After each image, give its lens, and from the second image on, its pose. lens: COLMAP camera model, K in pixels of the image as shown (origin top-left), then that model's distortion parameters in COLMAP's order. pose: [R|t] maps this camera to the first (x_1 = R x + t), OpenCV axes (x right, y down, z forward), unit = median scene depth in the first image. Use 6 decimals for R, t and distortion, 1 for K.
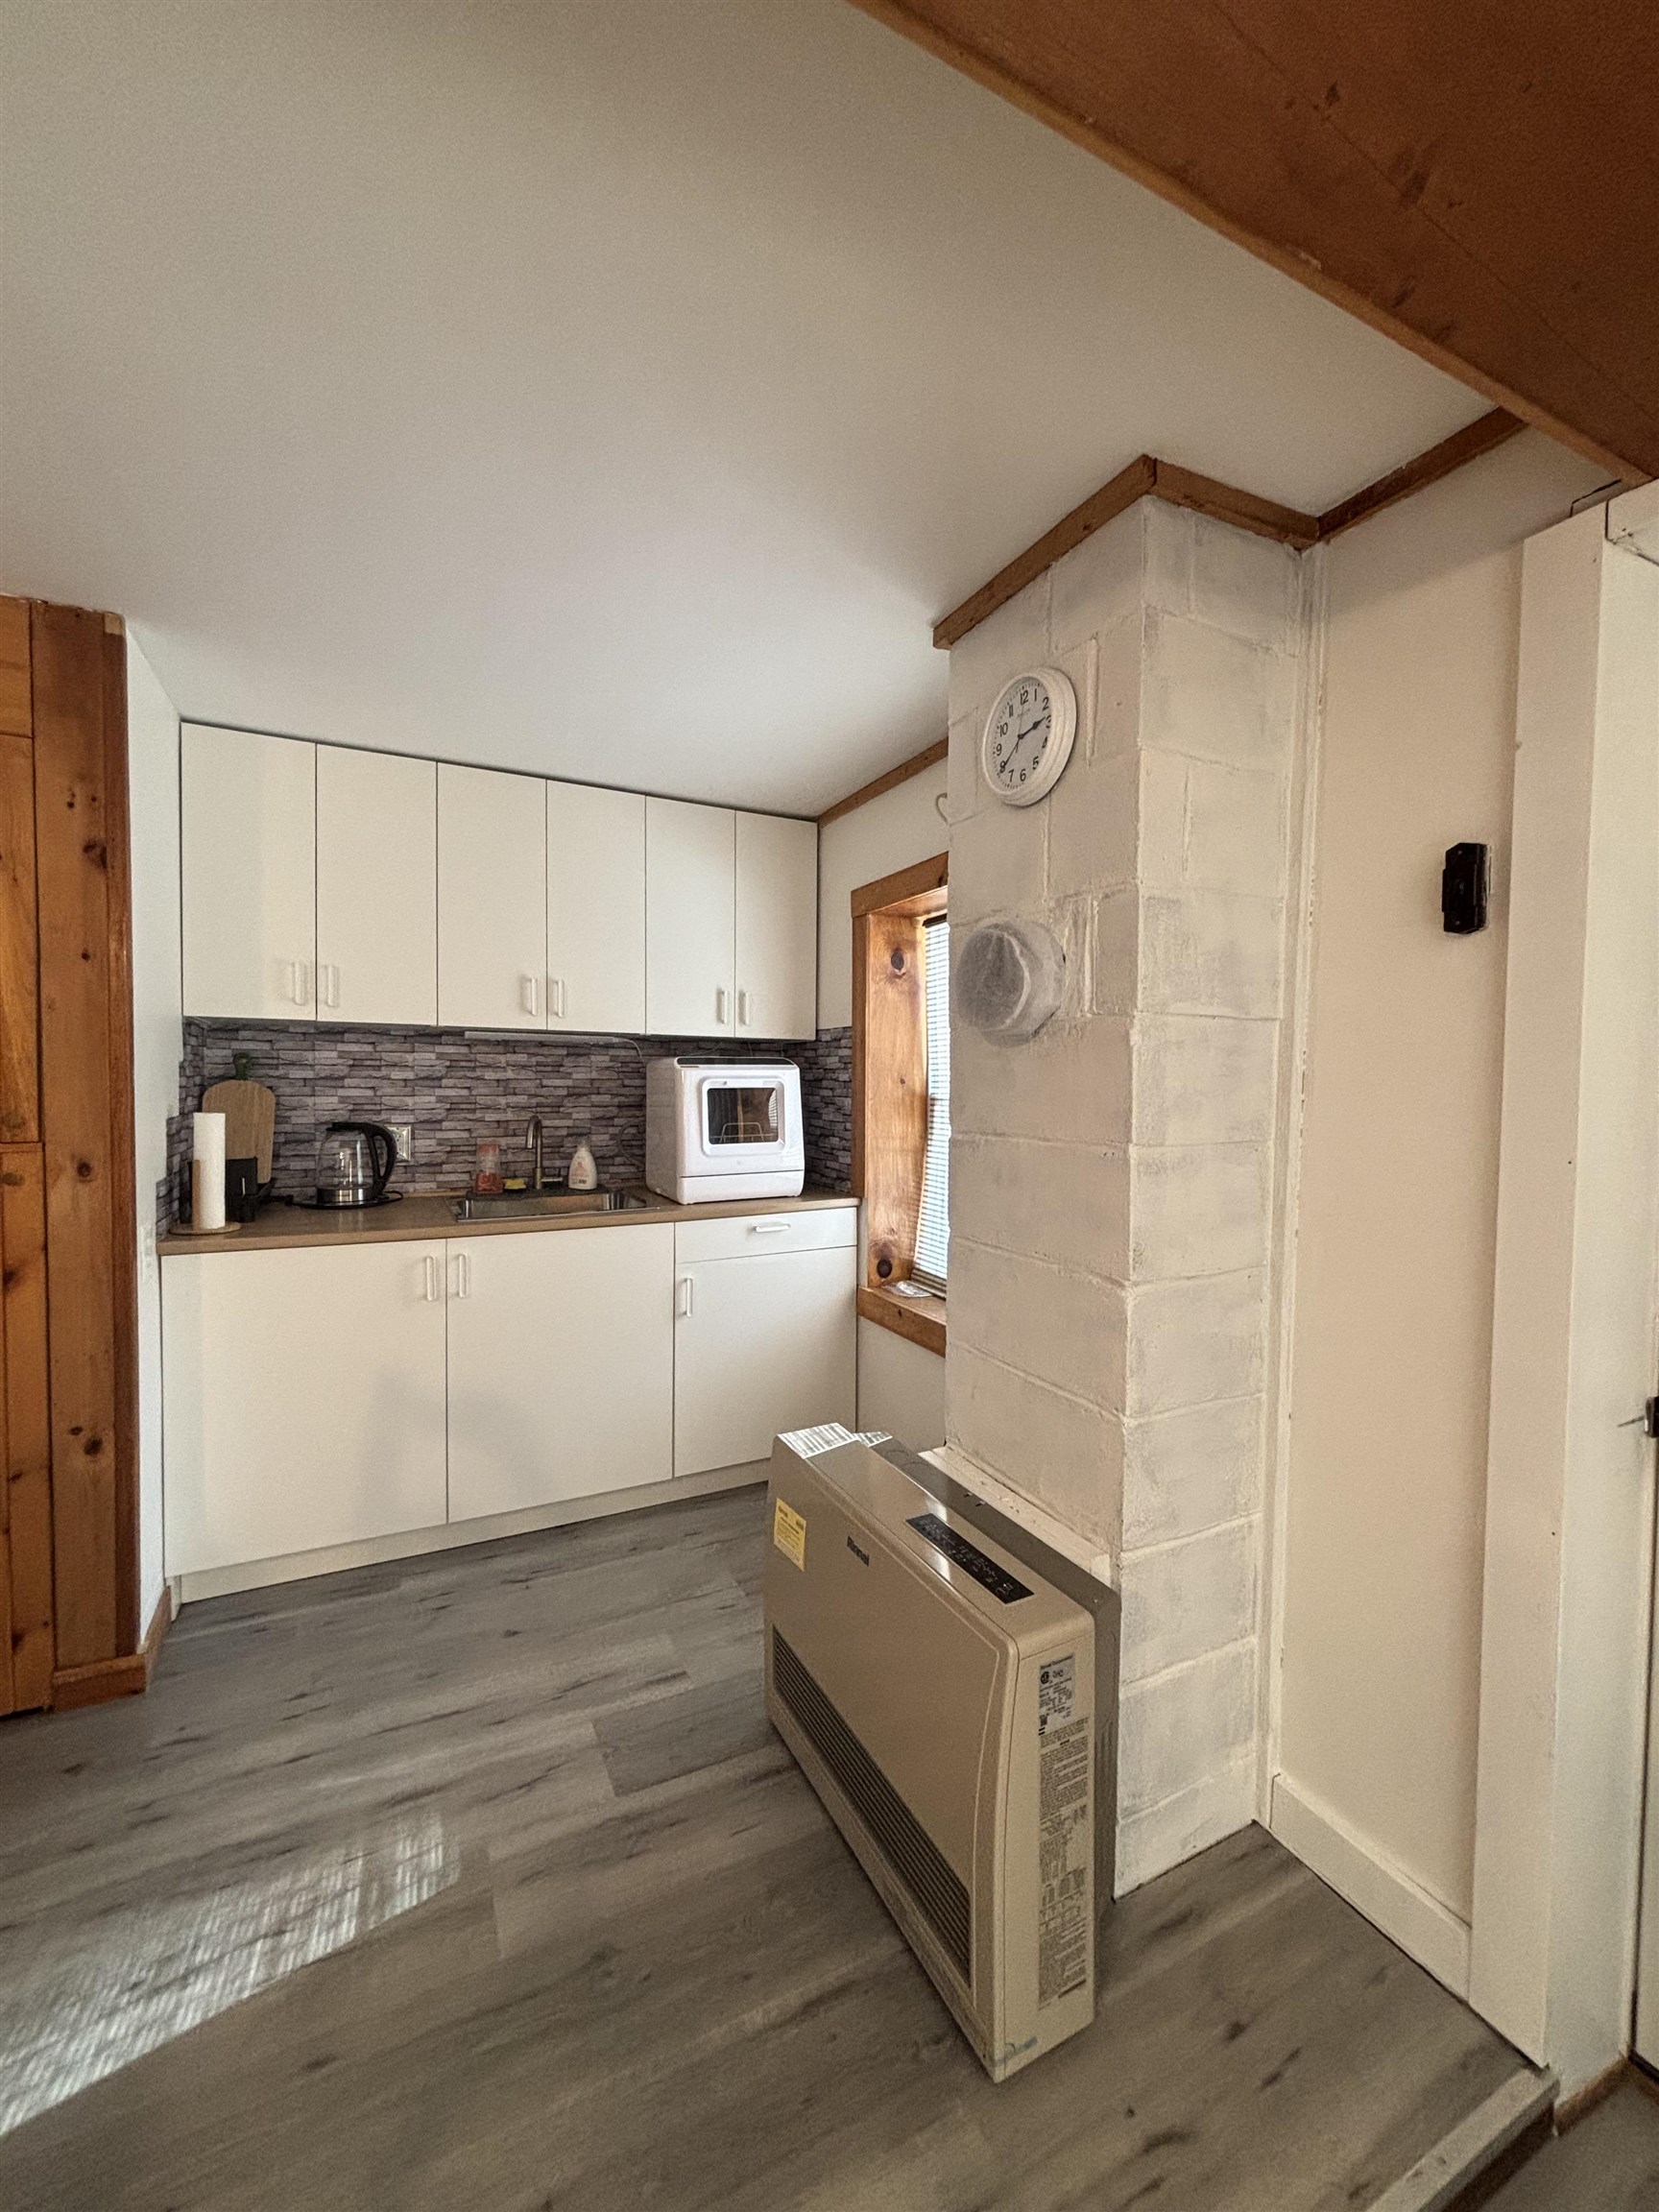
lens RADIAL K [[871.9, 0, 829.5], [0, 871.9, 1106.0], [0, 0, 1]] dist [0.010297, -0.002447]
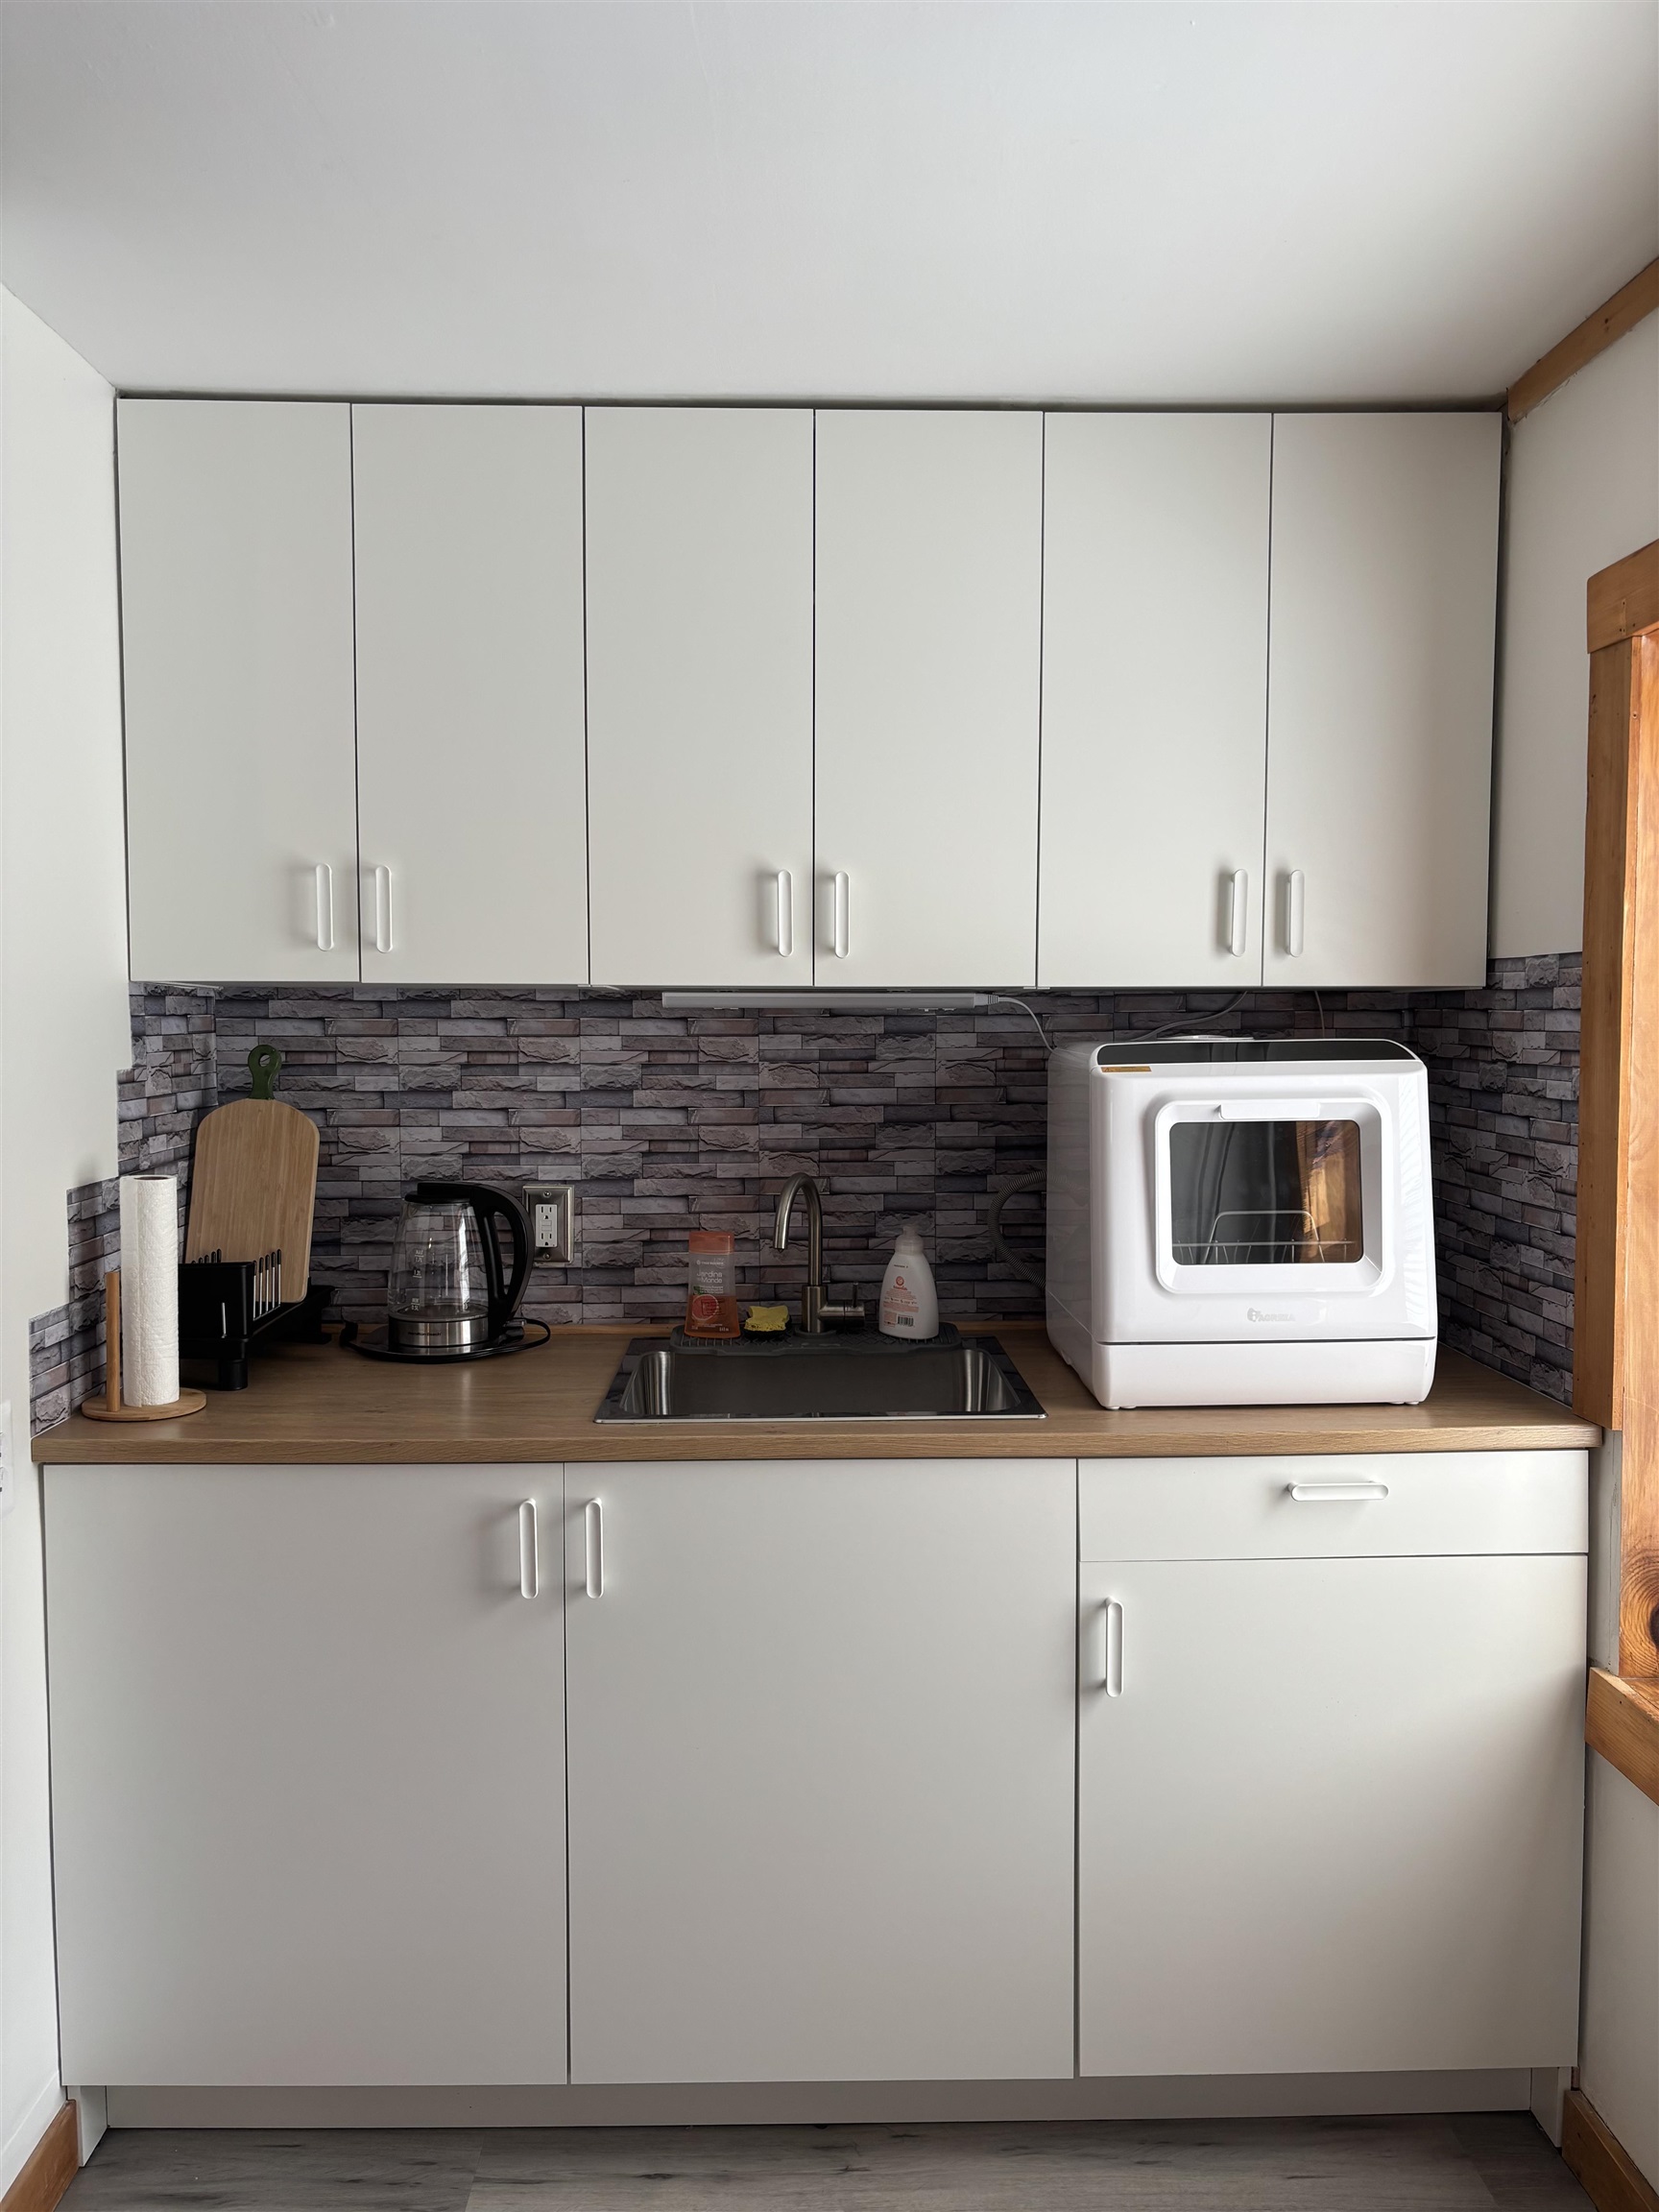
lens RADIAL K [[1640.1, 0, 830.4], [0, 1640.1, 1110.9], [0, 0, 1]] dist [0.089443, -0.110440]
pose [[0.903108, 0.011819, -0.429252, 0.041963], [-0.003106, 0.999775, 0.020992, -0.039734], [0.429403, -0.017625, 0.902941, 0.239572]]
